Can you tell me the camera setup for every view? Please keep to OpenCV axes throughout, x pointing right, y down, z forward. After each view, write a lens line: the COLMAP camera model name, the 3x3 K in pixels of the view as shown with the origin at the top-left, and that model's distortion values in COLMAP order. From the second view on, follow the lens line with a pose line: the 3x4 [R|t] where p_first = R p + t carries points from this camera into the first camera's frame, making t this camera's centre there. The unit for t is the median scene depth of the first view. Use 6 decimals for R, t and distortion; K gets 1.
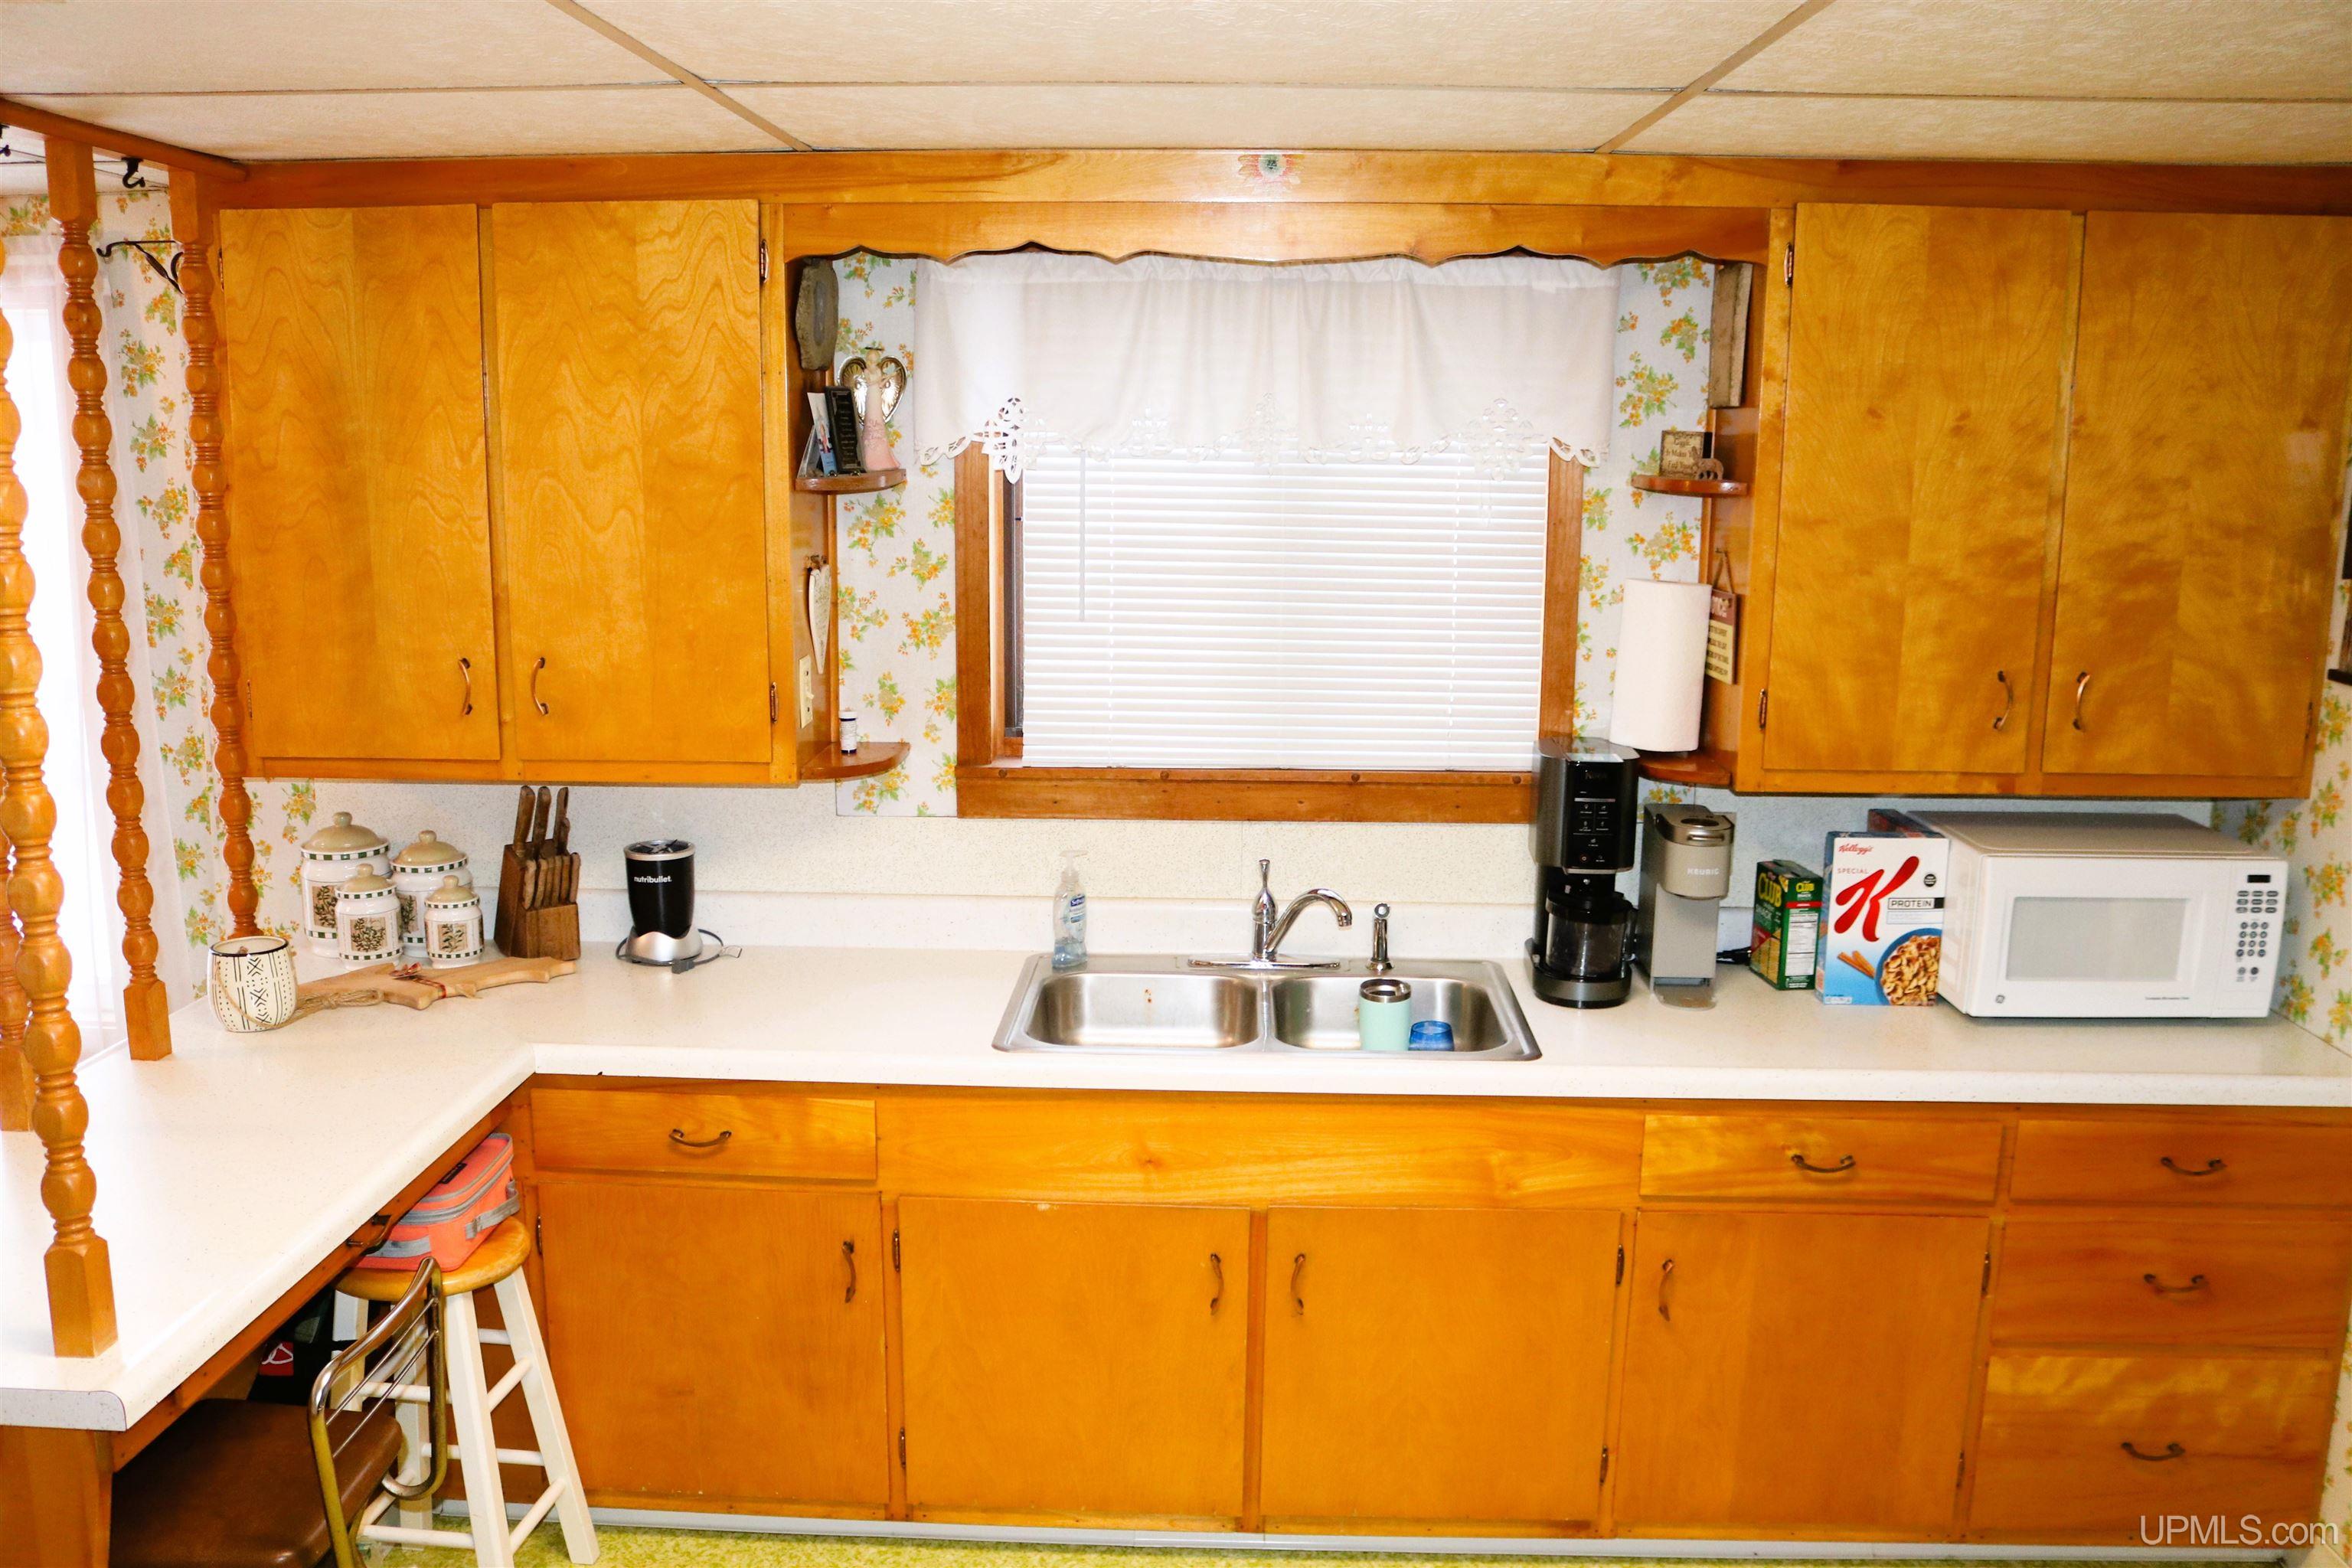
lens RADIAL K [[1960.9, 0, 1168.6], [0, 1960.9, 800.1], [0, 0, 1]] dist [-0.159394, 0.135716]
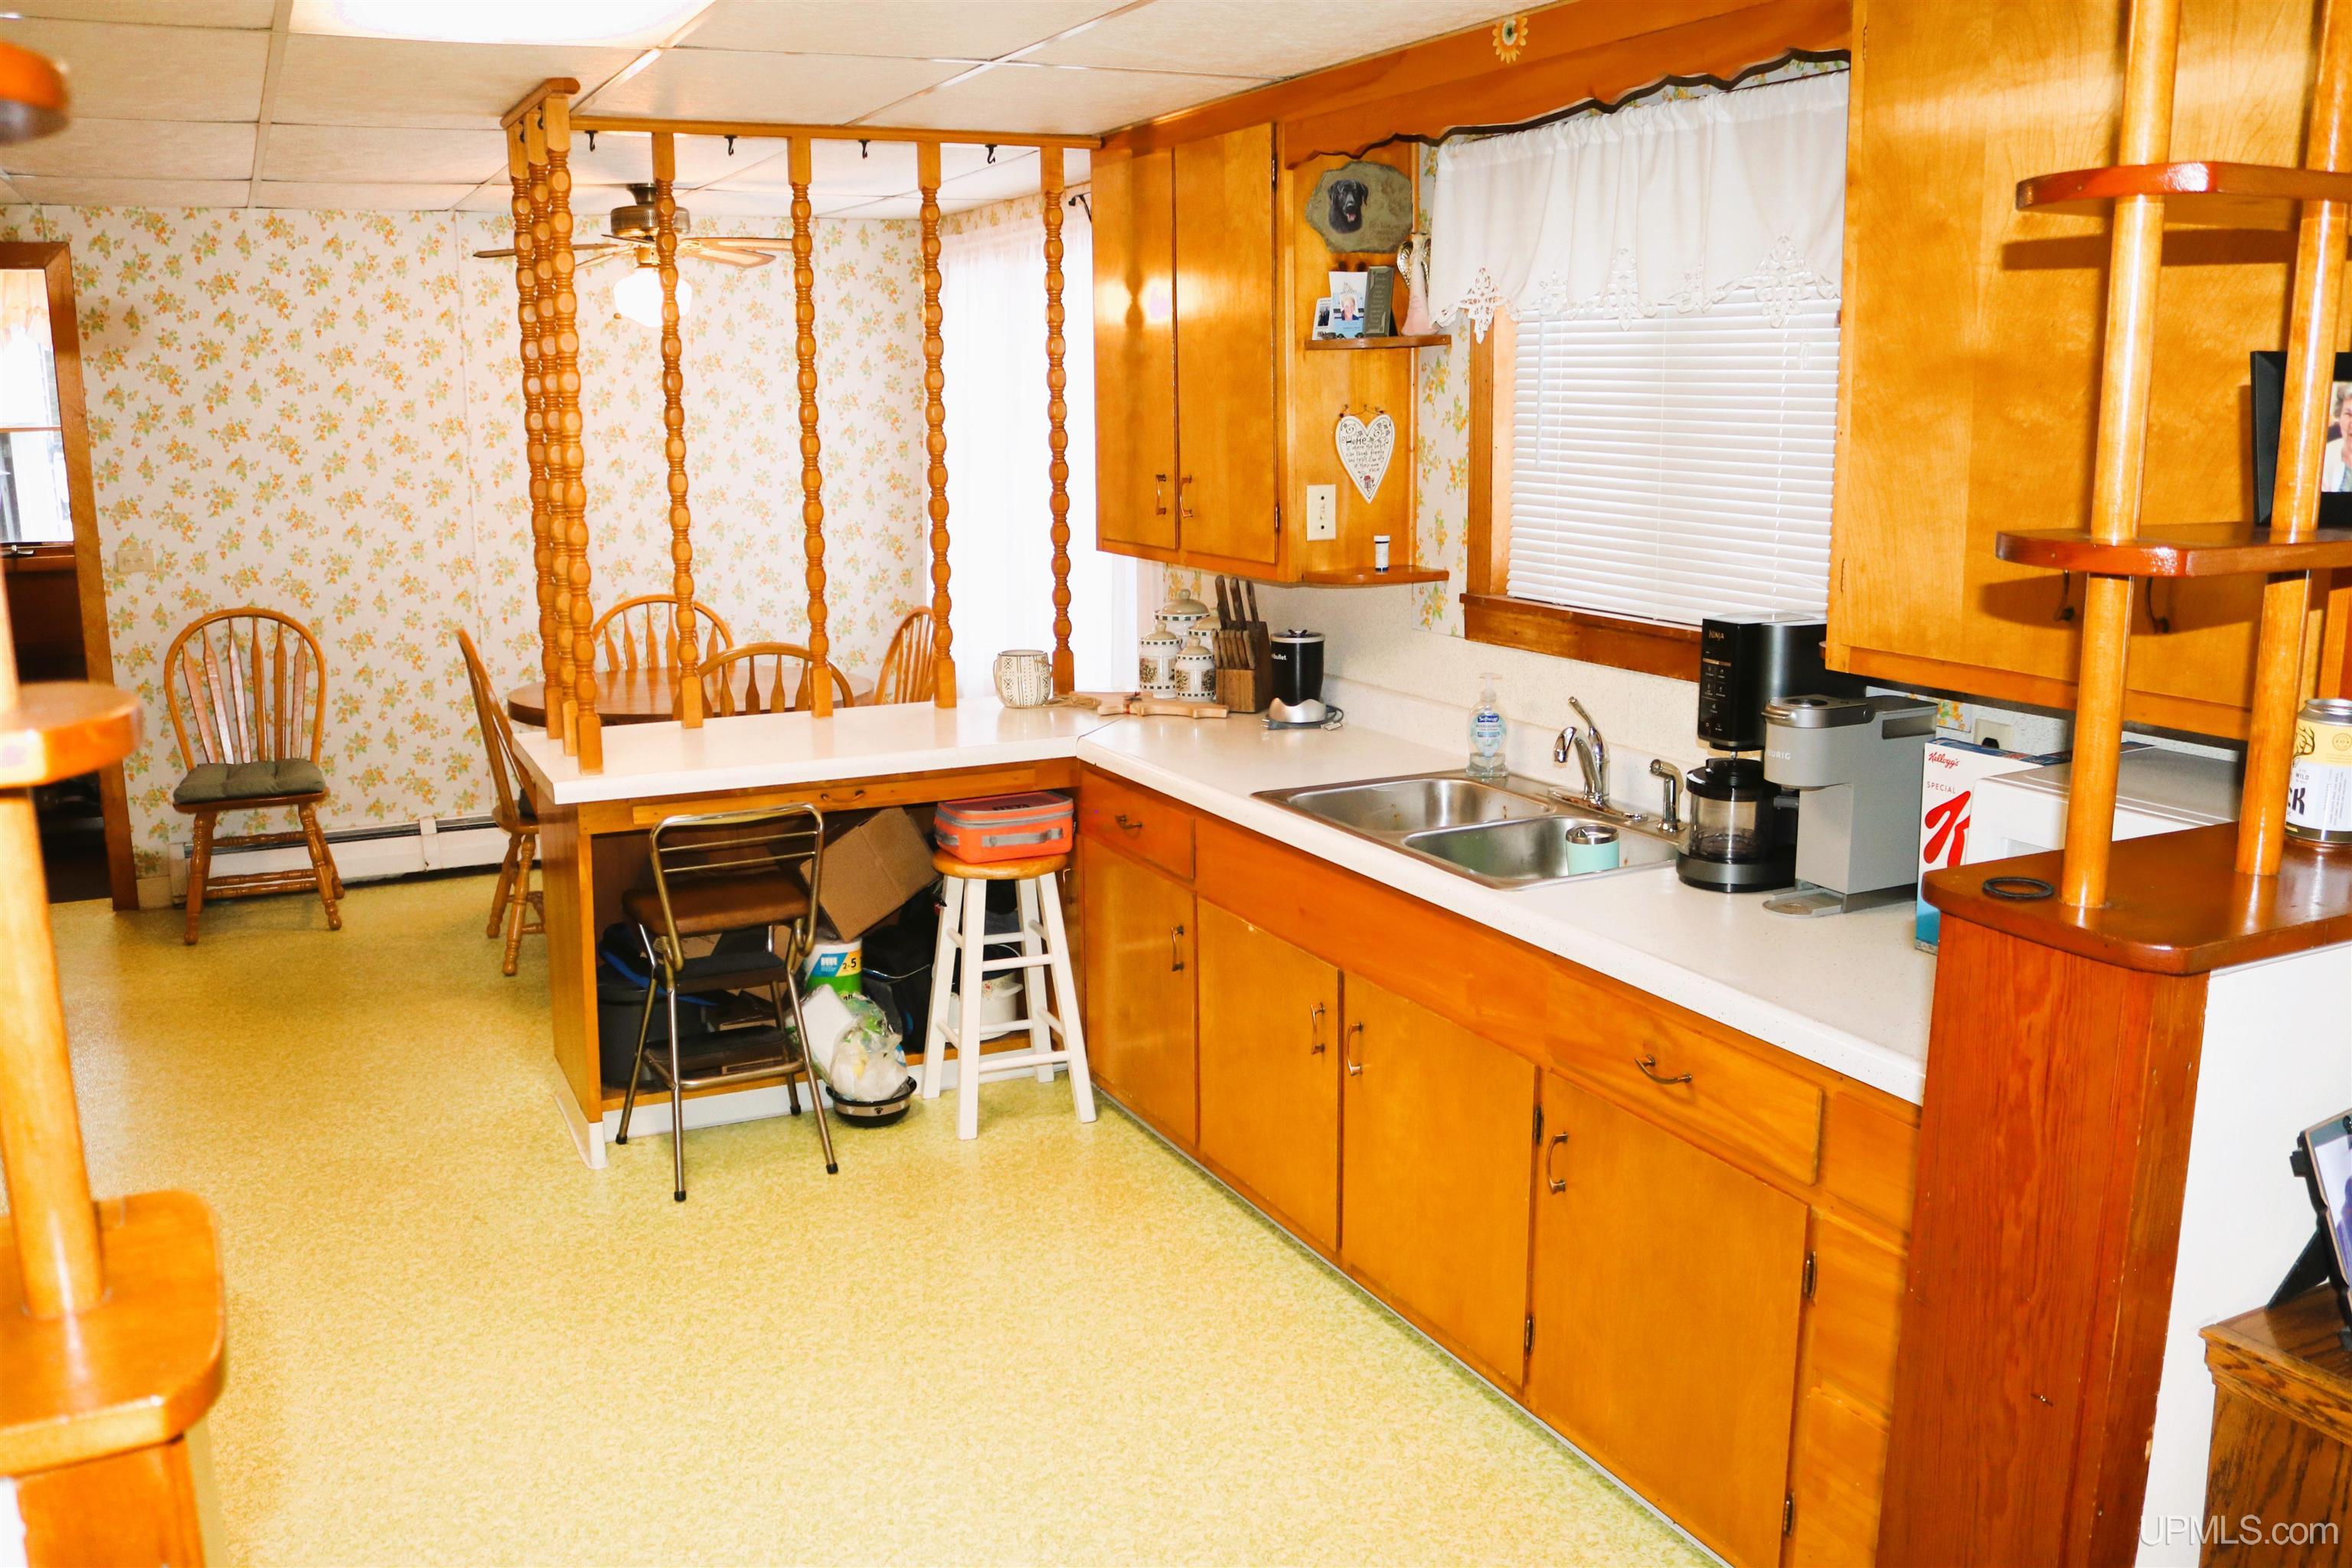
lens RADIAL K [[1942.4, 0, 1164.3], [0, 1942.4, 802.6], [0, 0, 1]] dist [-0.157946, 0.131890]
pose [[0.472914, 0.171568, -0.864244, 0.873392], [-0.152919, 0.981956, 0.111259, 0.004271], [0.867738, 0.079543, 0.490616, 0.322860]]
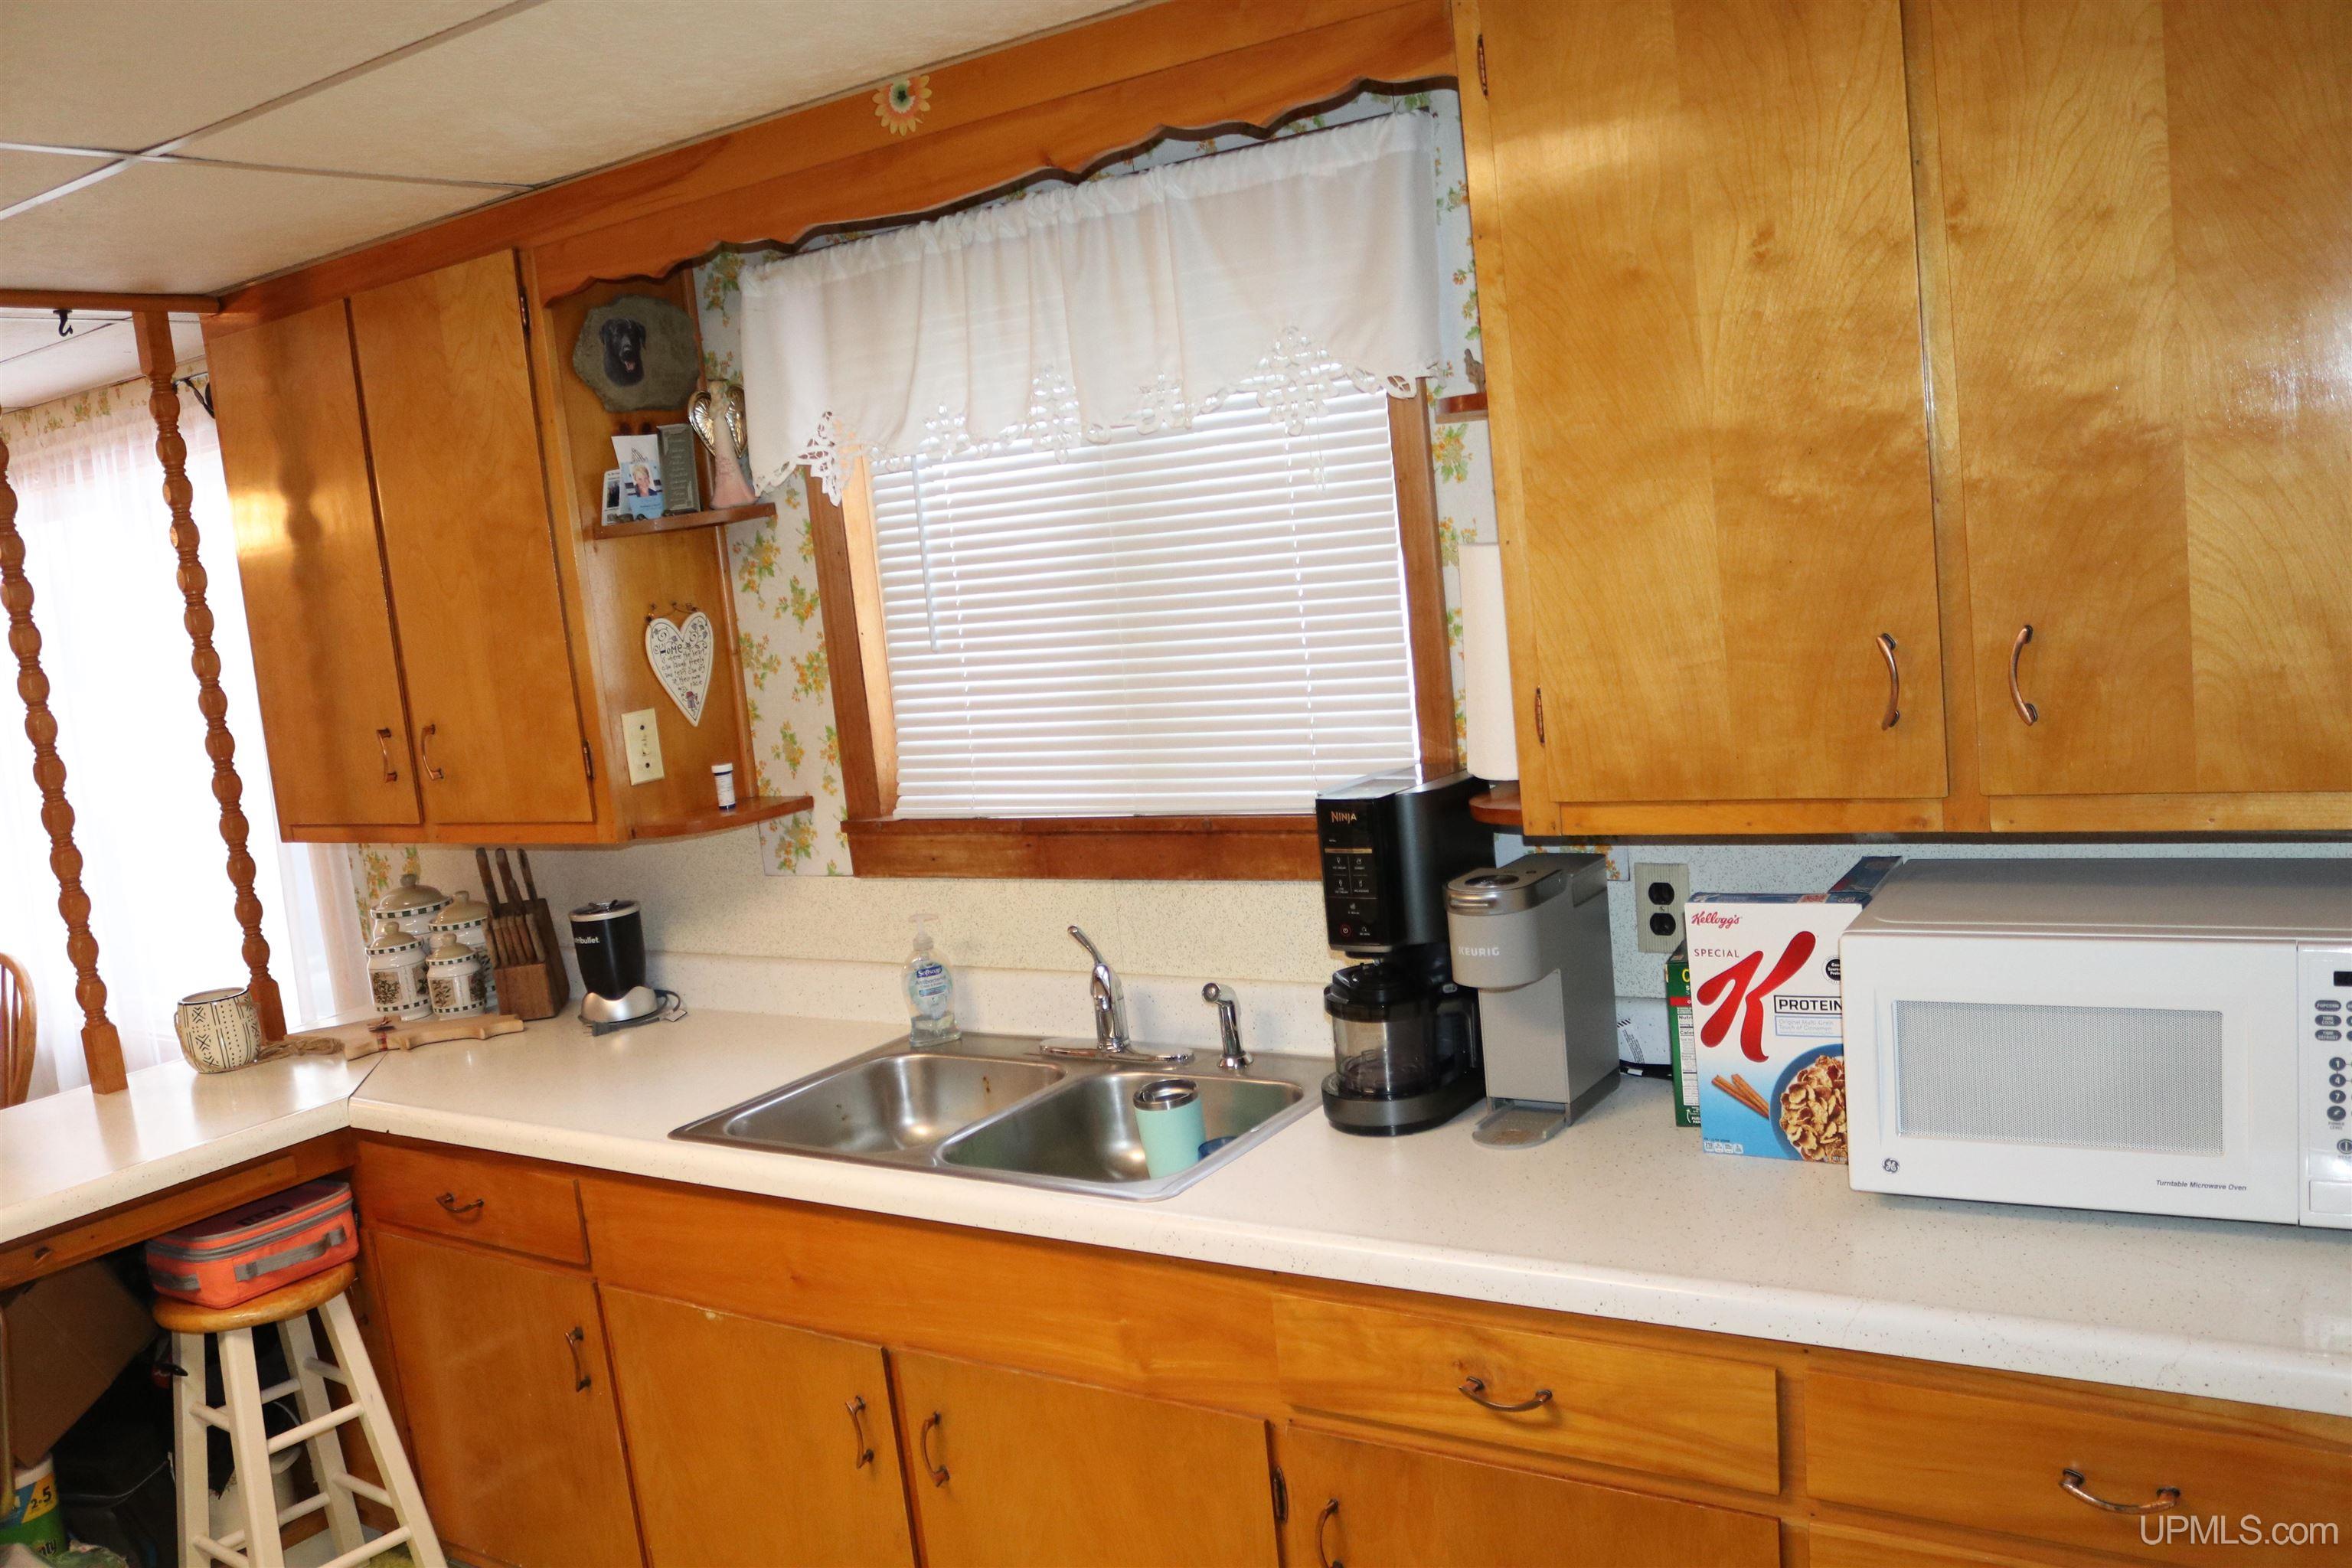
lens RADIAL K [[1942.4, 0, 1164.3], [0, 1942.4, 802.6], [0, 0, 1]] dist [-0.157946, 0.131890]
pose [[0.847895, -0.025381, -0.529556, 0.533737], [0.012429, 0.999531, -0.028004, 0.001552], [0.530018, 0.017163, 0.847813, 0.338315]]
